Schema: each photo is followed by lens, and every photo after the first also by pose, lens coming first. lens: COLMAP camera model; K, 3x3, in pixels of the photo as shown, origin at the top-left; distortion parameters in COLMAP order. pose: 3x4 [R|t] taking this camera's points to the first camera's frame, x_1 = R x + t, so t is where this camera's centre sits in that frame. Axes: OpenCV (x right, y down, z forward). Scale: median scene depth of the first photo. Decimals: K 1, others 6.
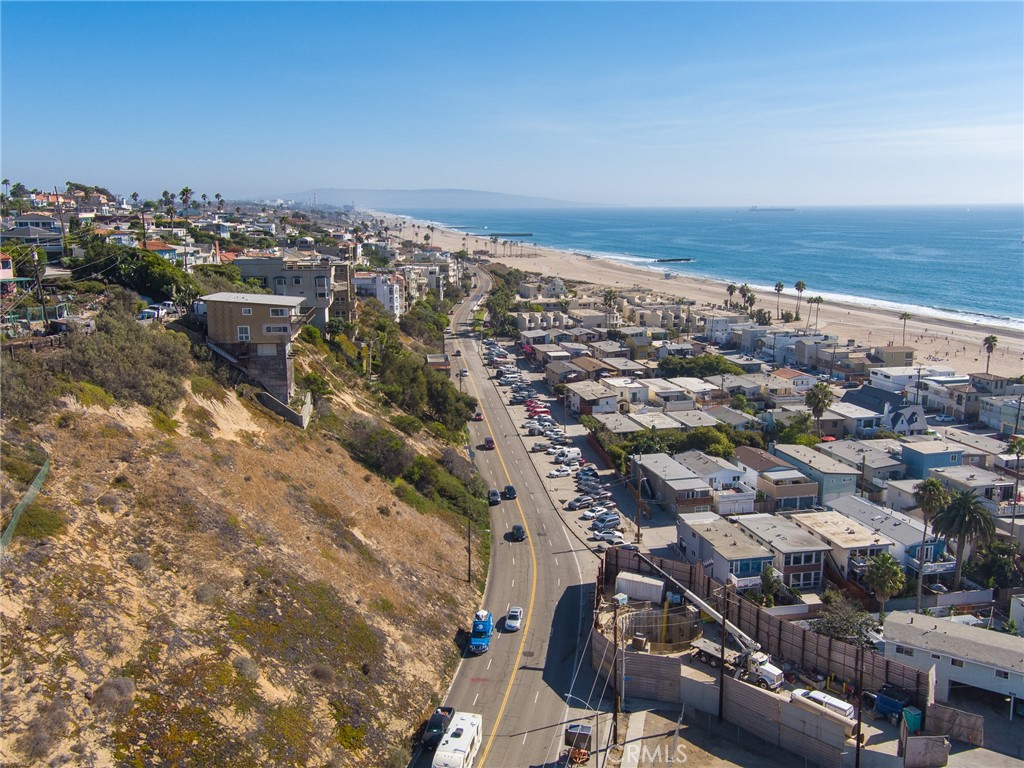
lens RADIAL K [[886.0, 0, 509.2], [0, 886.0, 386.8], [0, 0, 1]] dist [0.092342, 0.001493]
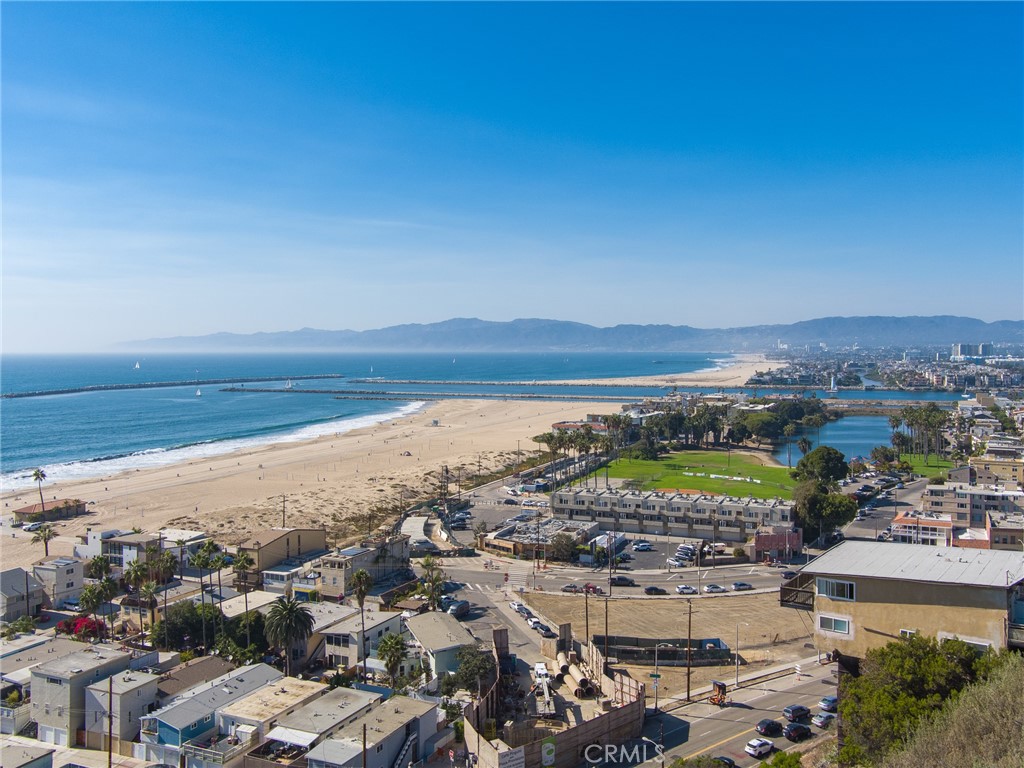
lens RADIAL K [[916.9, 0, 512.0], [0, 916.9, 384.0], [0, 0, 1]] dist [0.095824, 0.003240]
pose [[-0.768773, -0.023332, 0.639096, -0.435768], [0.131715, 0.972133, 0.193931, -0.316957], [-0.625811, 0.233268, -0.744276, 1.494778]]
